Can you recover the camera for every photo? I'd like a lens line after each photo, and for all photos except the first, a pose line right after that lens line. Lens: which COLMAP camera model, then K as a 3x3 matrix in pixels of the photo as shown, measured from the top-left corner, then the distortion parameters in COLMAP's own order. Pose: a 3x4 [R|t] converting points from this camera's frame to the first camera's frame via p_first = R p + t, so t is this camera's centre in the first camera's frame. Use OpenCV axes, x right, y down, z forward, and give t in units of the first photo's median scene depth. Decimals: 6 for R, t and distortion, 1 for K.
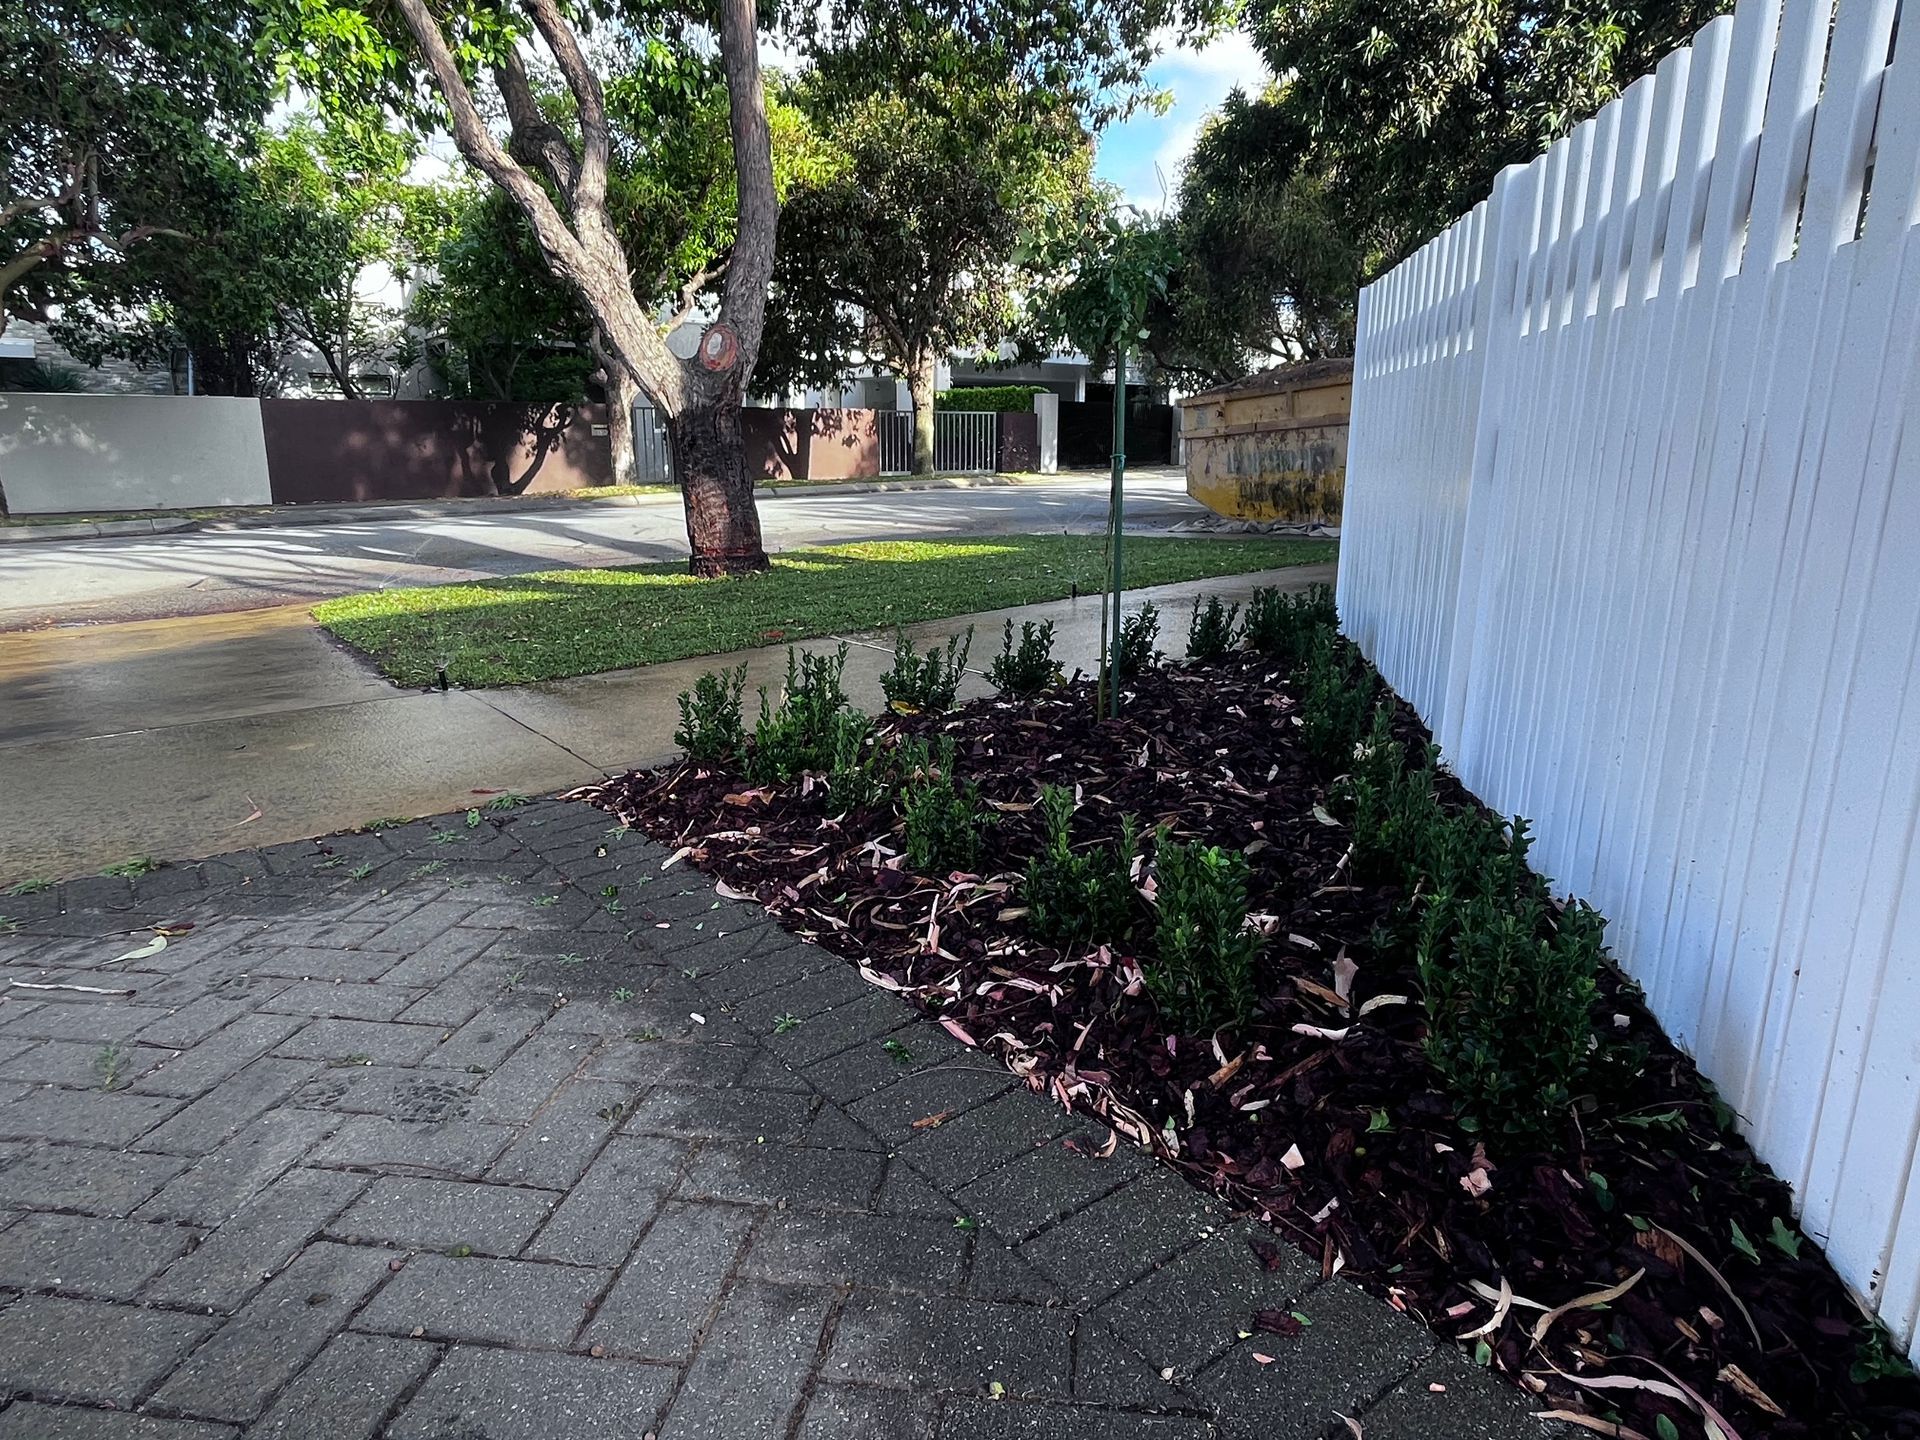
lens RADIAL K [[1171.6, 0, 953.9], [0, 1171.6, 718.1], [0, 0, 1]] dist [-0.000151, -0.007974]
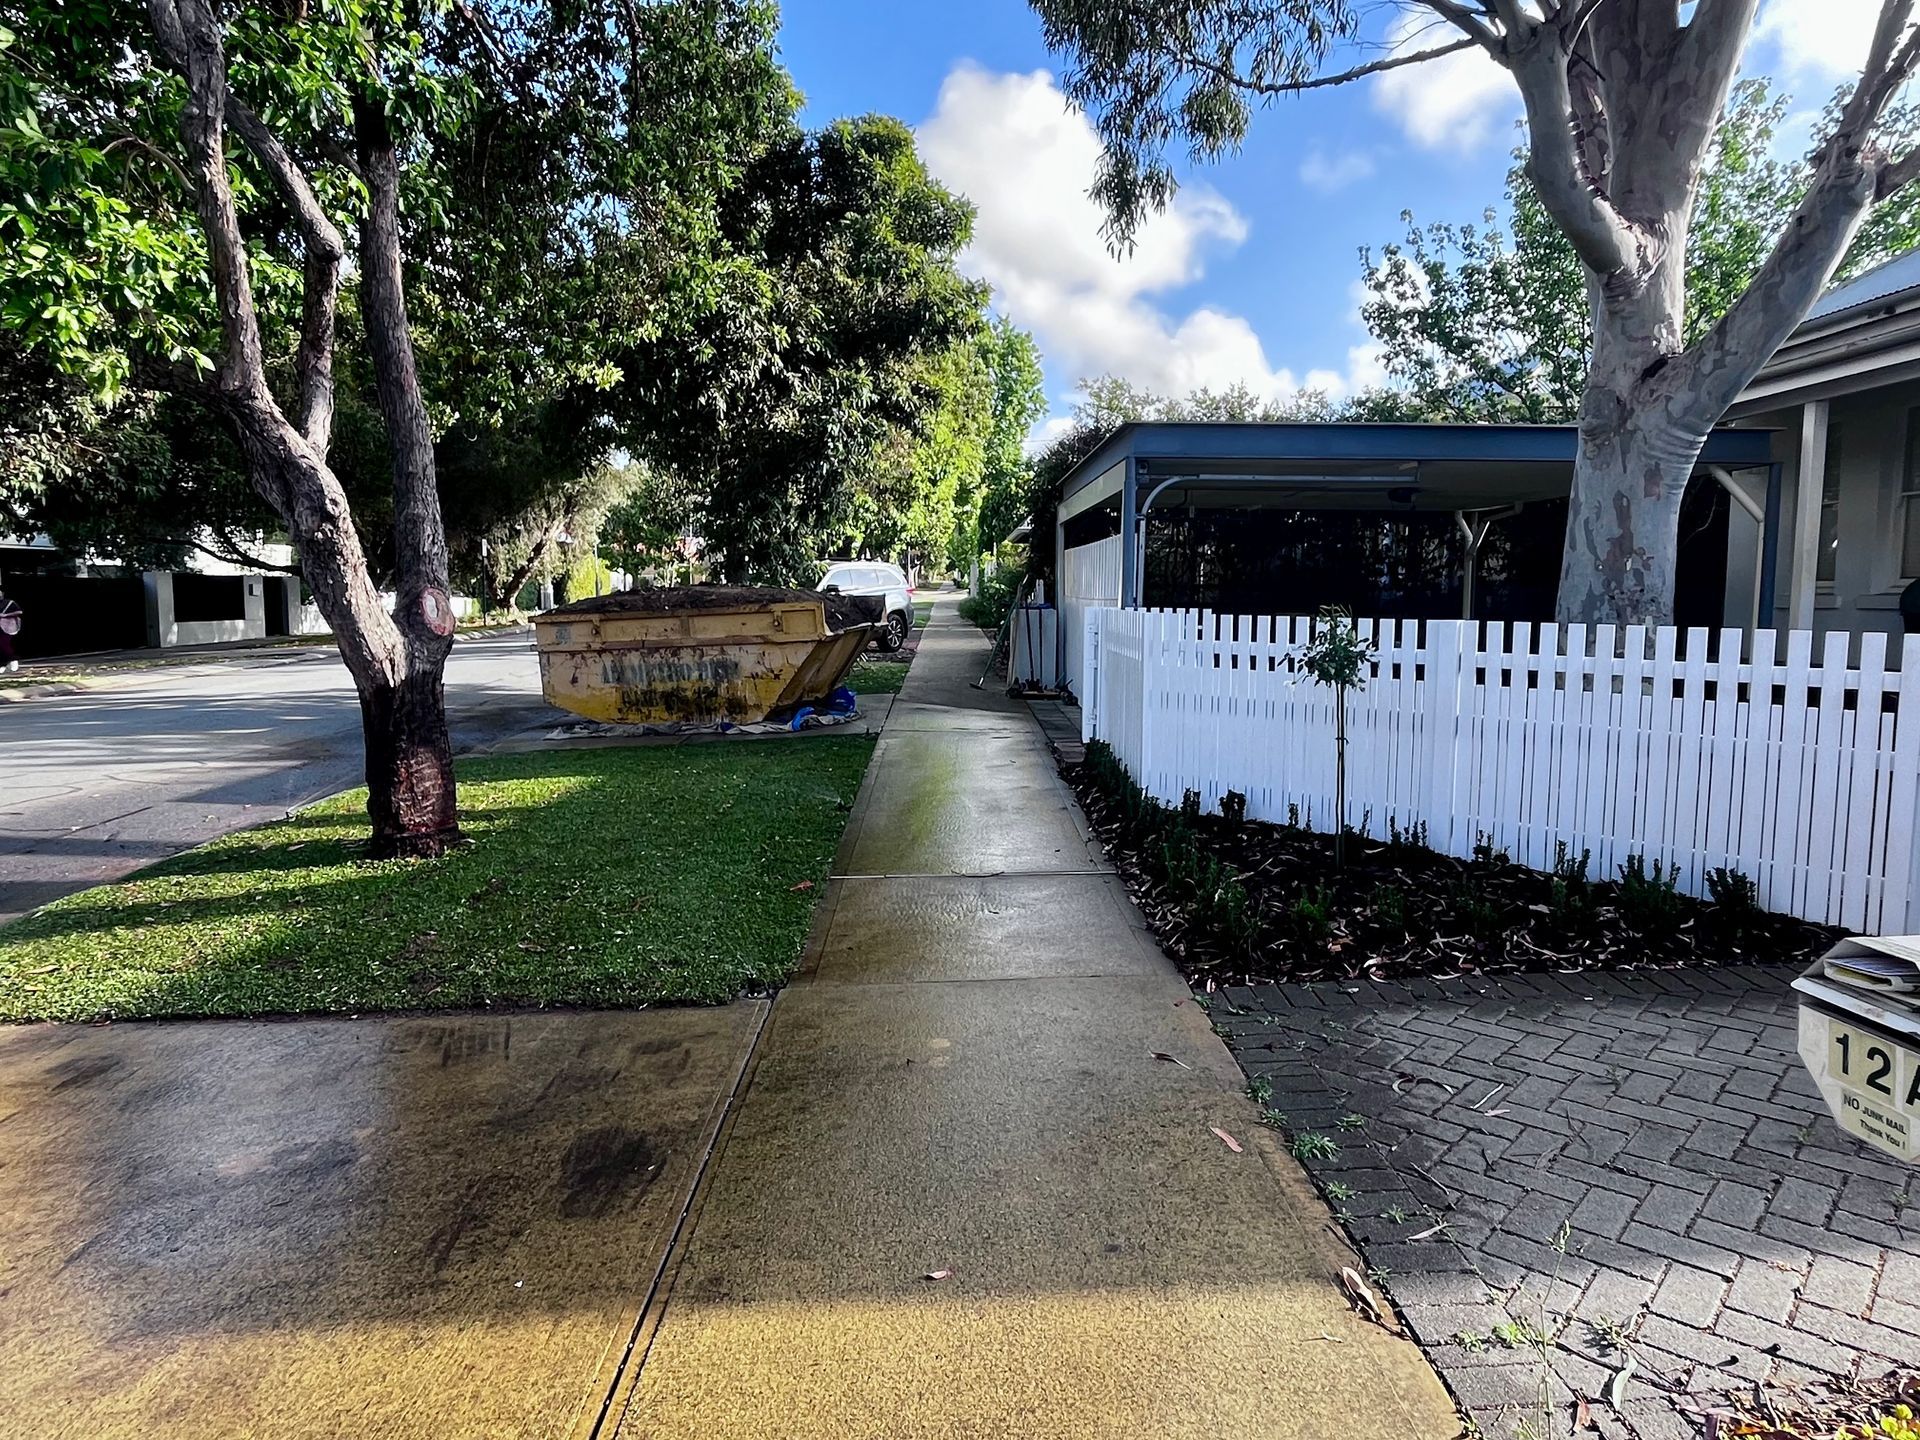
lens RADIAL K [[1171.6, 0, 964.4], [0, 1171.6, 713.0], [0, 0, 1]] dist [-0.000151, -0.007974]
pose [[0.587705, -0.086847, 0.804401, -0.502824], [0.188970, 0.981458, -0.032101, -0.086953], [-0.786698, 0.170873, 0.593219, 0.080102]]
